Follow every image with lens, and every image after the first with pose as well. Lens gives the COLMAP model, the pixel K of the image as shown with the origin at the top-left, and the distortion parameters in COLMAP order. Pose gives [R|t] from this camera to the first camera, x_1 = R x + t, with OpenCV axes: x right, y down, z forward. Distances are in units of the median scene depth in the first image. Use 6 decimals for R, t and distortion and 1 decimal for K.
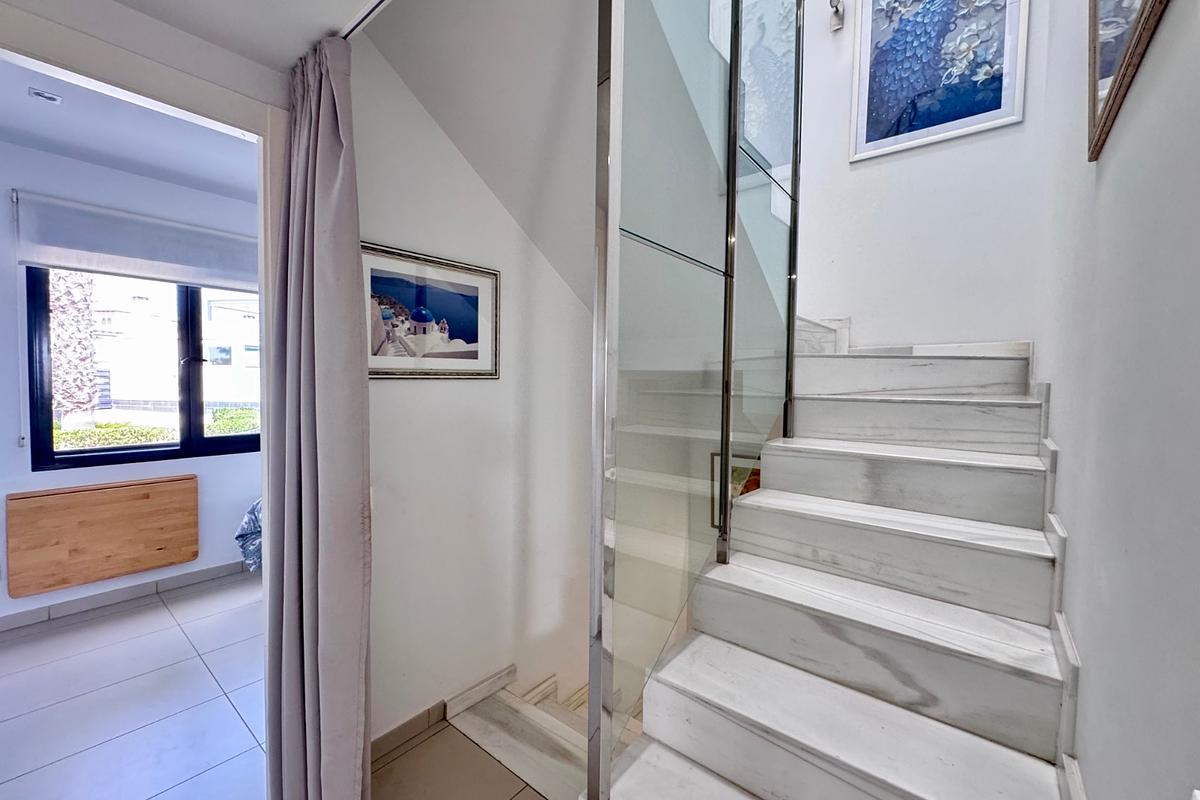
lens RADIAL K [[483.2, 0, 597.1], [0, 483.2, 401.7], [0, 0, 1]] dist [0.003543, 0.000820]
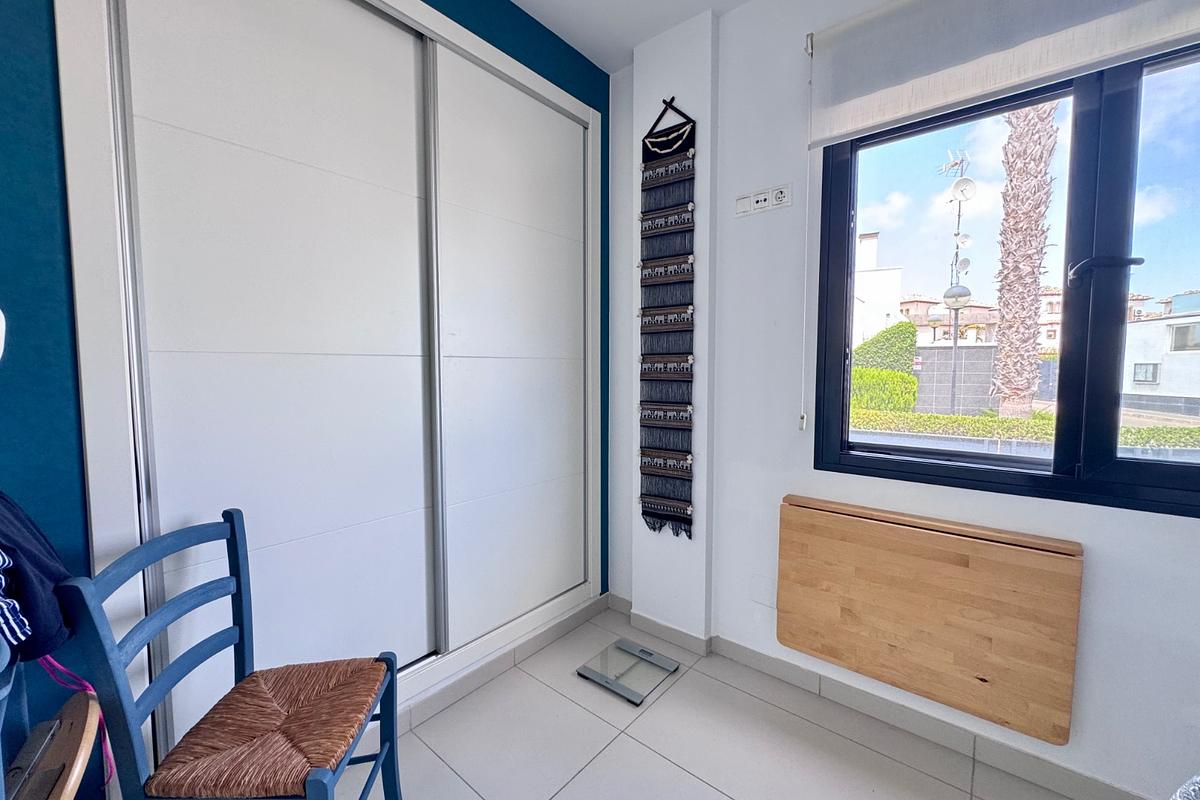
lens RADIAL K [[483.2, 0, 596.9], [0, 483.2, 401.7], [0, 0, 1]] dist [0.003543, 0.000820]
pose [[-0.004368, 0.053522, -0.998557, -0.162523], [-0.039937, 0.997761, 0.053654, 0.008988], [0.999193, 0.040113, -0.002221, 0.225876]]
